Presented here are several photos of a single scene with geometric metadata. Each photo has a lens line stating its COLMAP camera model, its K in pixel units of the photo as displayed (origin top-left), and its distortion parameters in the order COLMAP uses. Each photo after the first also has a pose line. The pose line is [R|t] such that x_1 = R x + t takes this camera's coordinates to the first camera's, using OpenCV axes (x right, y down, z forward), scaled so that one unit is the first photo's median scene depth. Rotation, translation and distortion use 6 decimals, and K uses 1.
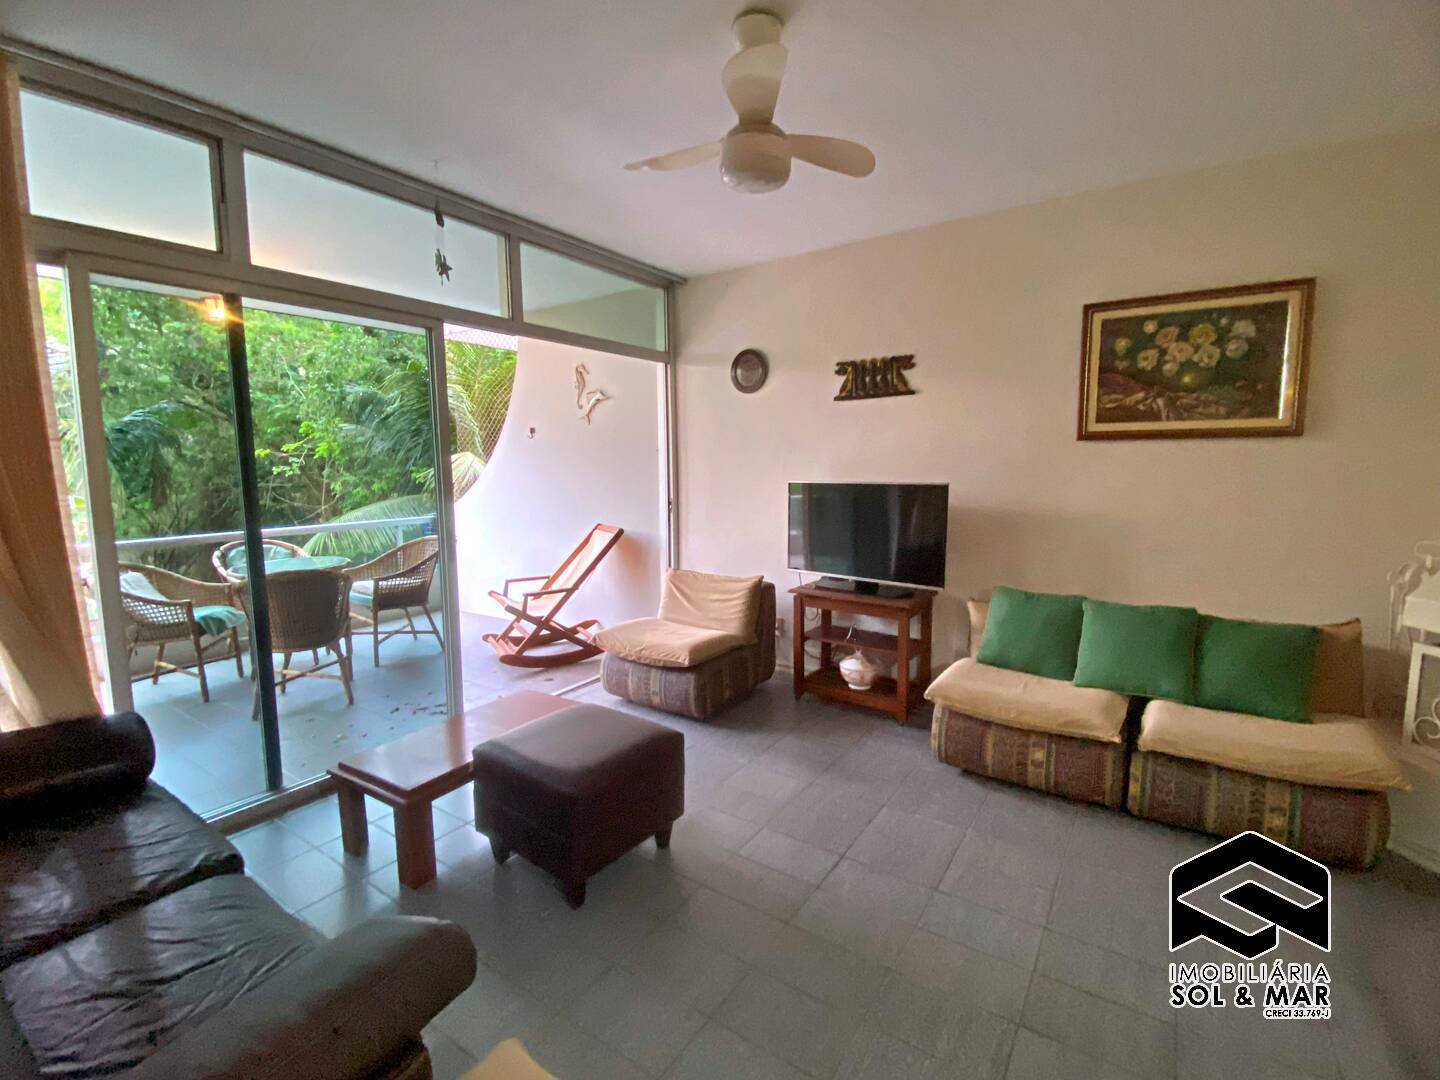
lens RADIAL K [[652.5, 0, 717.7], [0, 652.5, 533.8], [0, 0, 1]] dist [0.042044, -0.036255]
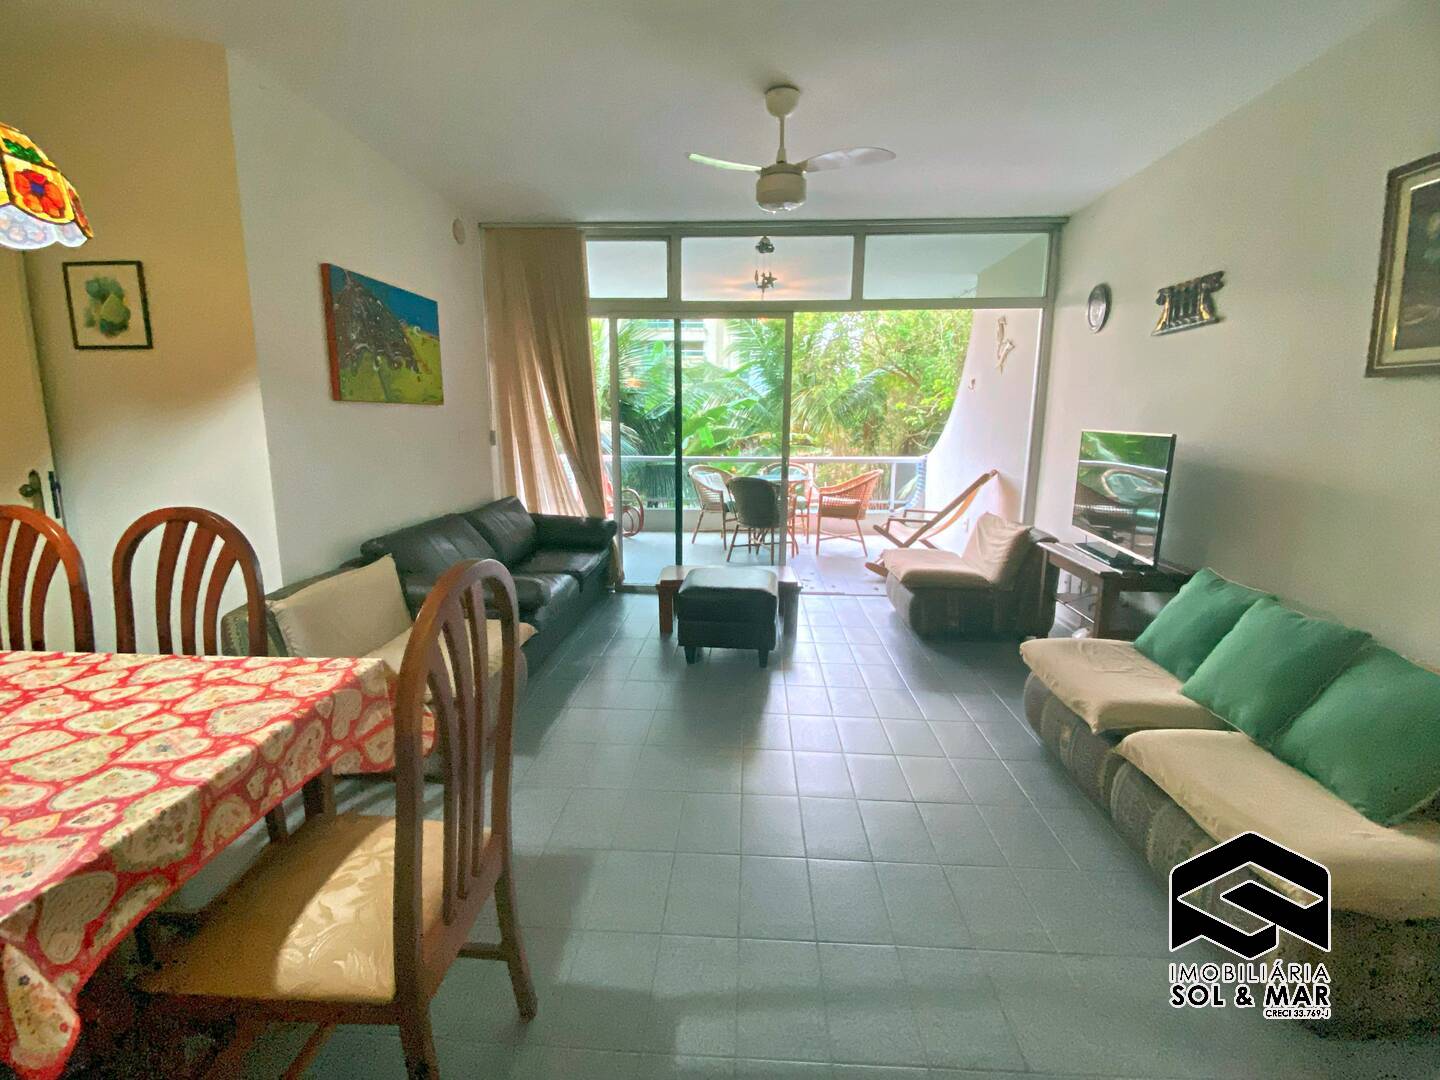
lens RADIAL K [[652.5, 0, 717.7], [0, 652.5, 533.8], [0, 0, 1]] dist [0.042044, -0.036255]
pose [[0.522016, 0.159938, -0.837806, 0.809865], [-0.102282, 0.986912, 0.124674, 0.000333], [0.846781, 0.020611, 0.531542, 0.092213]]
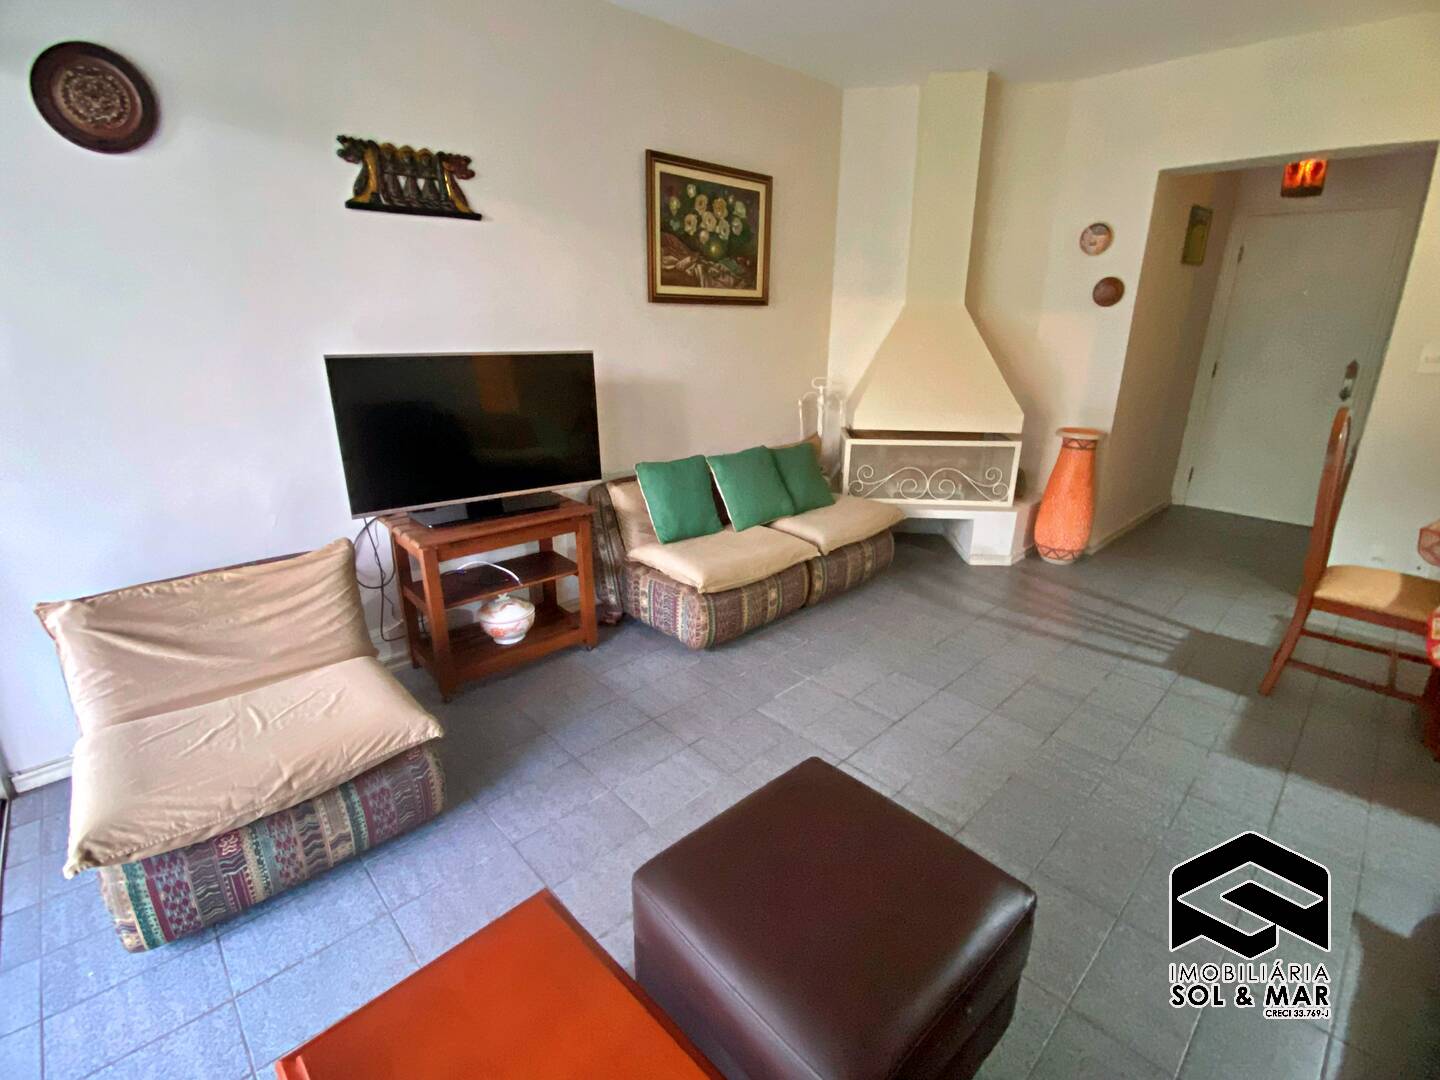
lens RADIAL K [[640.1, 0, 713.7], [0, 640.1, 542.0], [0, 0, 1]] dist [0.035017, -0.034297]
pose [[0.213883, -0.307175, 0.927307, -0.456624], [0.106624, 0.950943, 0.290411, -0.071091], [-0.971023, 0.036759, 0.236143, 0.715436]]
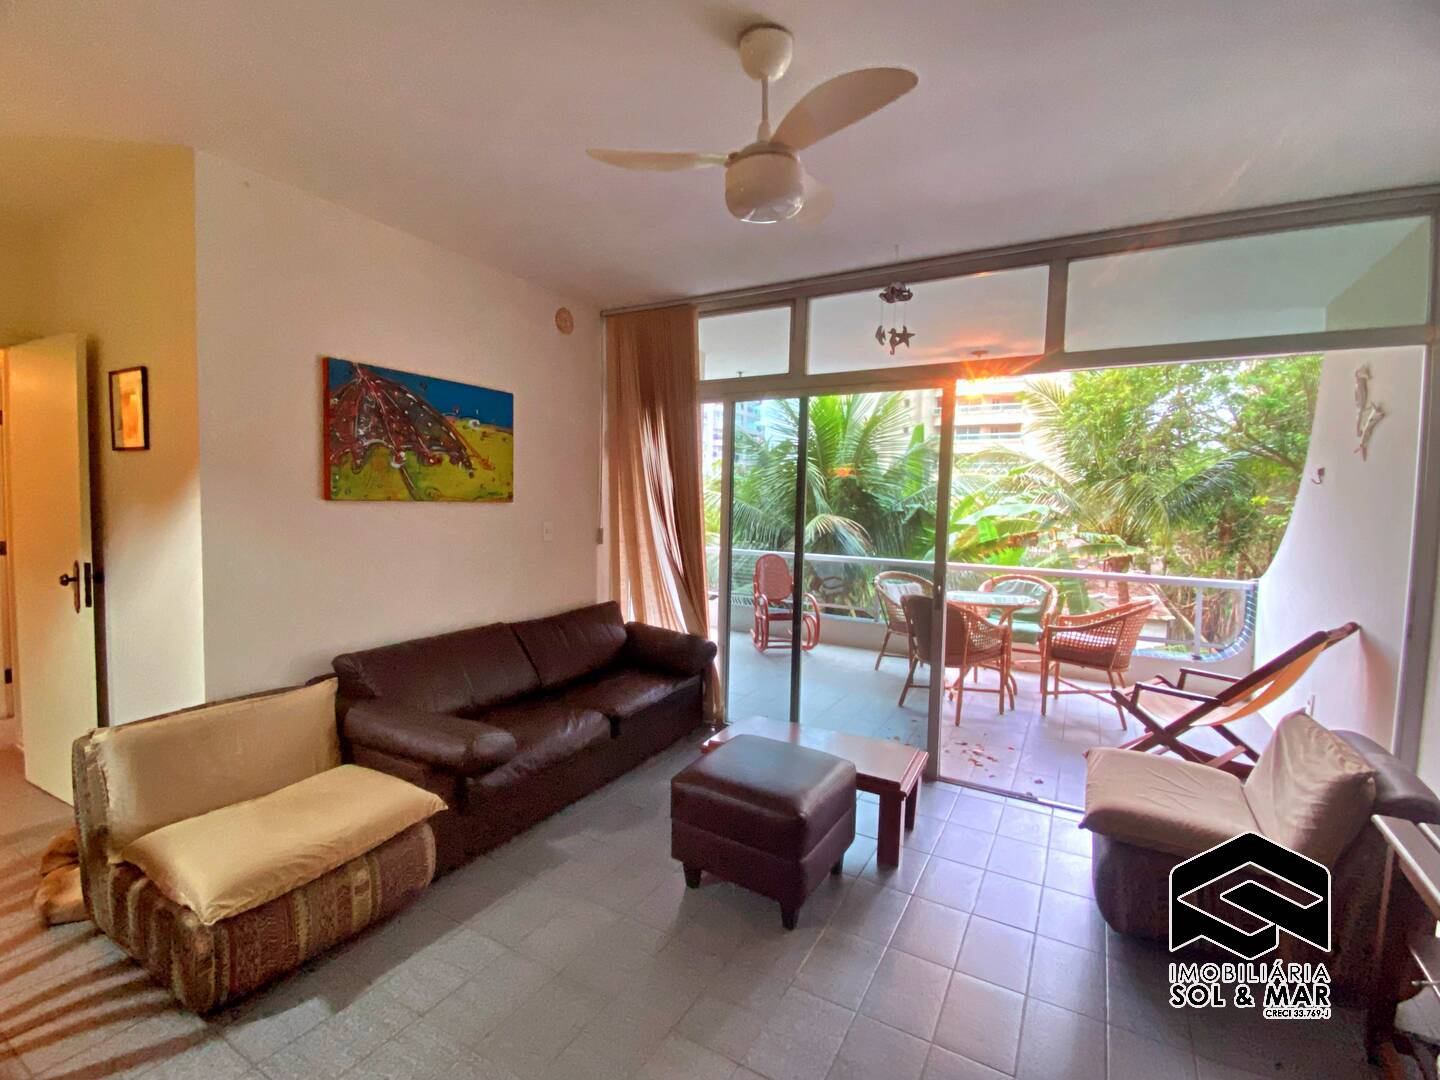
lens RADIAL K [[646.5, 0, 720.0], [0, 646.5, 540.0], [0, 0, 1]] dist [0.035111, -0.025350]
pose [[0.081950, 0.075127, -0.993801, 0.605333], [-0.131557, 0.989245, 0.063935, -0.088616], [0.987915, 0.125502, 0.090952, 0.585111]]
